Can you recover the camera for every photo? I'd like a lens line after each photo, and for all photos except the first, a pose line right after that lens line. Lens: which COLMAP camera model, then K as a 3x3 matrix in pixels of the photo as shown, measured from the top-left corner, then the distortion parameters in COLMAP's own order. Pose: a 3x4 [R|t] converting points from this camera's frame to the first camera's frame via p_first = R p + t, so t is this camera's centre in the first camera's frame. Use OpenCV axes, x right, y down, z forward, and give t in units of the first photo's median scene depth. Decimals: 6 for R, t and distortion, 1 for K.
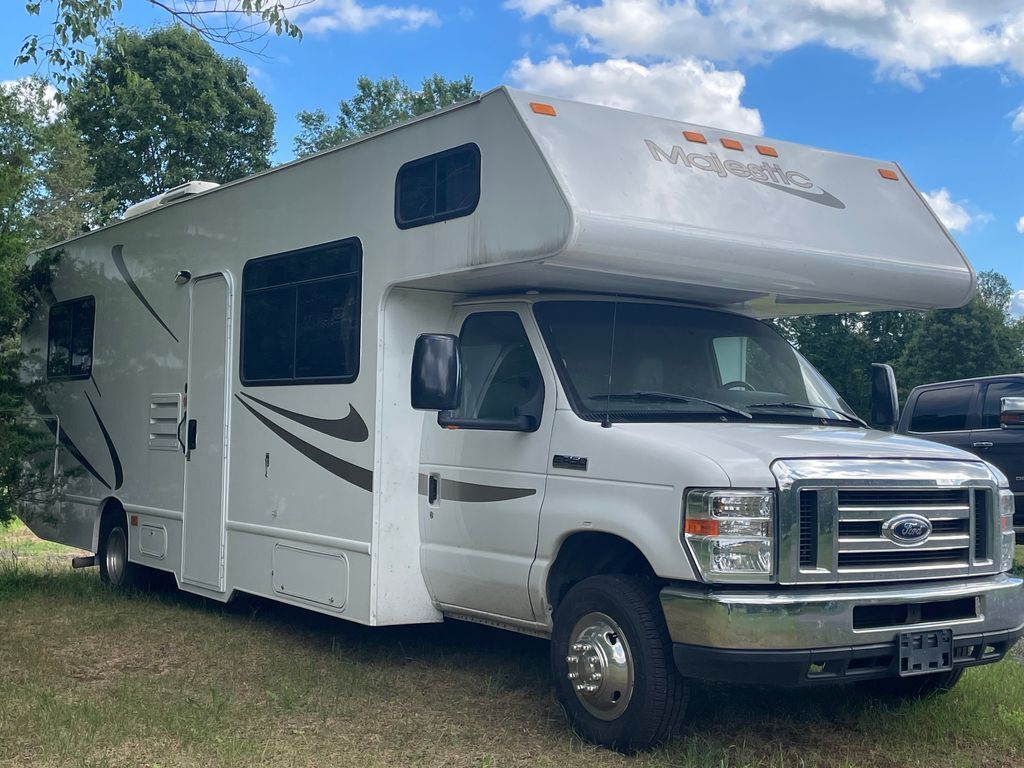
lens RADIAL K [[1381.5, 0, 512.0], [0, 1381.5, 384.0], [0, 0, 1]] dist [0.044967, 0.024794]
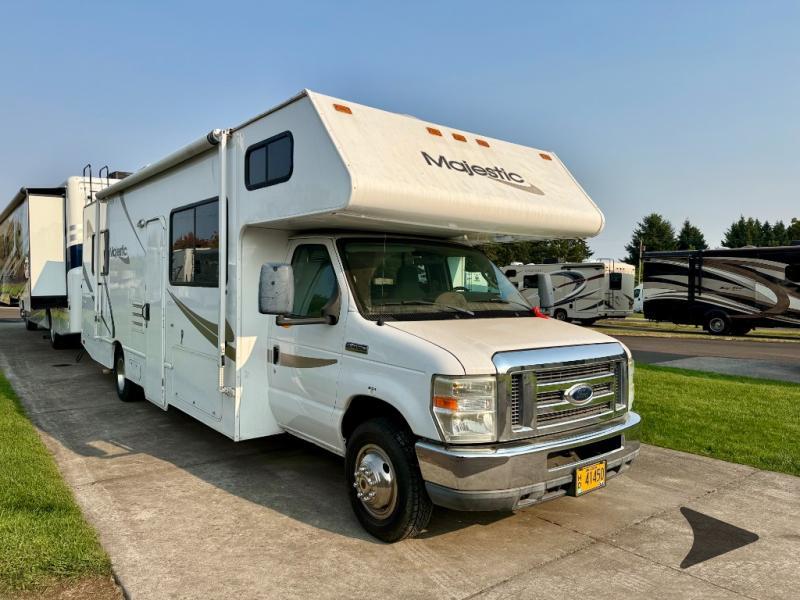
lens RADIAL K [[559.3, 0, 400.0], [0, 559.3, 300.0], [0, 0, 1]] dist [0.065078, -0.001111]
pose [[0.996895, -0.011180, 0.077948, 0.041846], [0.005674, 0.997495, 0.070503, -0.036787], [-0.078541, -0.069842, 0.994461, 0.382935]]
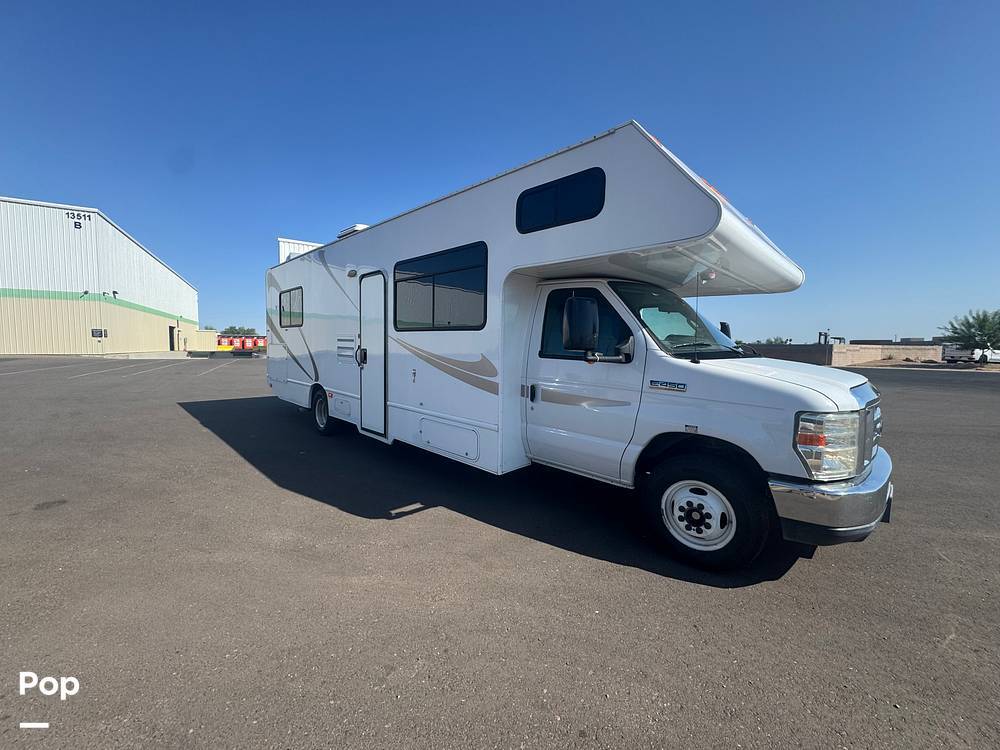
lens RADIAL K [[405.5, 0, 495.1], [0, 405.5, 377.7], [0, 0, 1]] dist [0.000721, -0.000229]
pose [[0.983511, -0.009981, 0.180575, -0.215624], [-0.011095, 0.993266, 0.115326, -0.001129], [-0.180510, -0.115428, 0.976777, 0.580673]]
